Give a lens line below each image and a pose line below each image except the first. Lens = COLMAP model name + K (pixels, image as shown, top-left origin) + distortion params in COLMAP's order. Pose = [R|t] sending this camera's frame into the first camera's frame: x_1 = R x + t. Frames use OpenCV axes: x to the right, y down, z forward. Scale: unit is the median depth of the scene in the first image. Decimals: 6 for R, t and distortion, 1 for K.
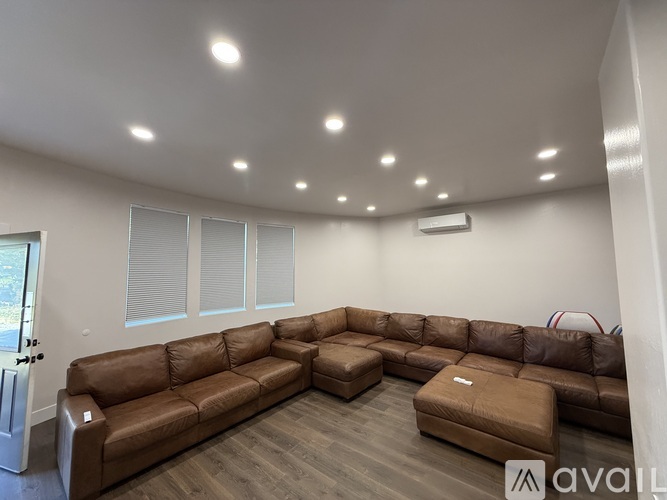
lens RADIAL K [[266.4, 0, 333.5], [0, 266.4, 250.0], [0, 0, 1]] dist [-0.000010, -0.000085]
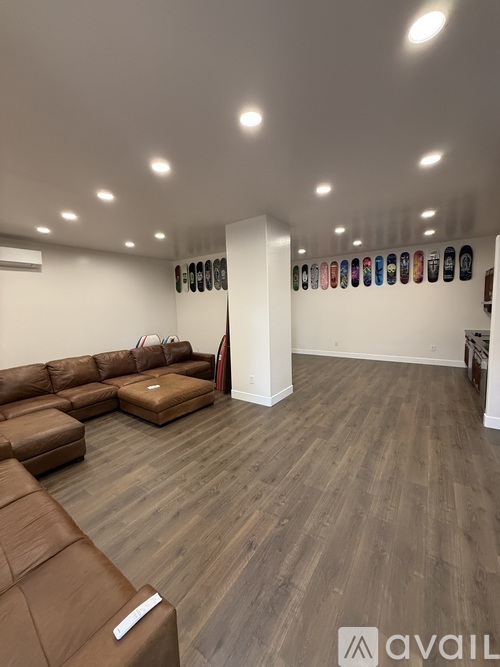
lens RADIAL K [[266.4, 0, 250.0], [0, 266.4, 331.9], [0, 0, 1]] dist [-0.000010, -0.000085]
pose [[-0.064015, -0.092261, 0.993675, -0.970506], [-0.049813, 0.994771, 0.089154, 0.040755], [-0.996705, -0.043791, -0.068276, 0.602951]]
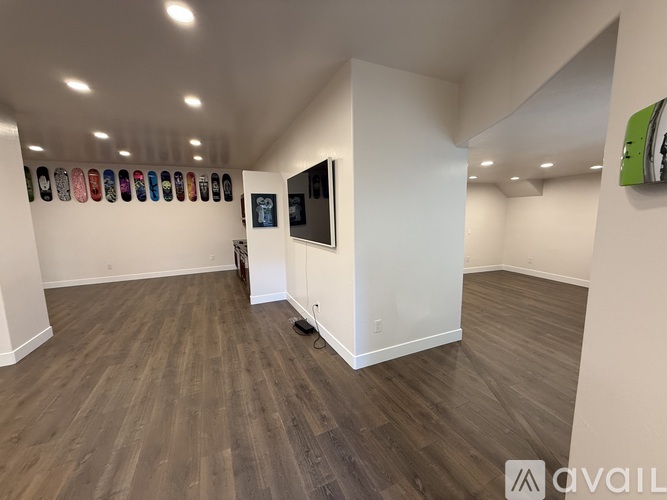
lens RADIAL K [[266.4, 0, 333.5], [0, 266.4, 250.0], [0, 0, 1]] dist [-0.000010, -0.000085]
pose [[-0.892607, -0.031468, 0.449736, -1.119025], [-0.007204, 0.998429, 0.055563, 0.071247], [-0.450778, 0.046356, -0.891432, 0.722798]]
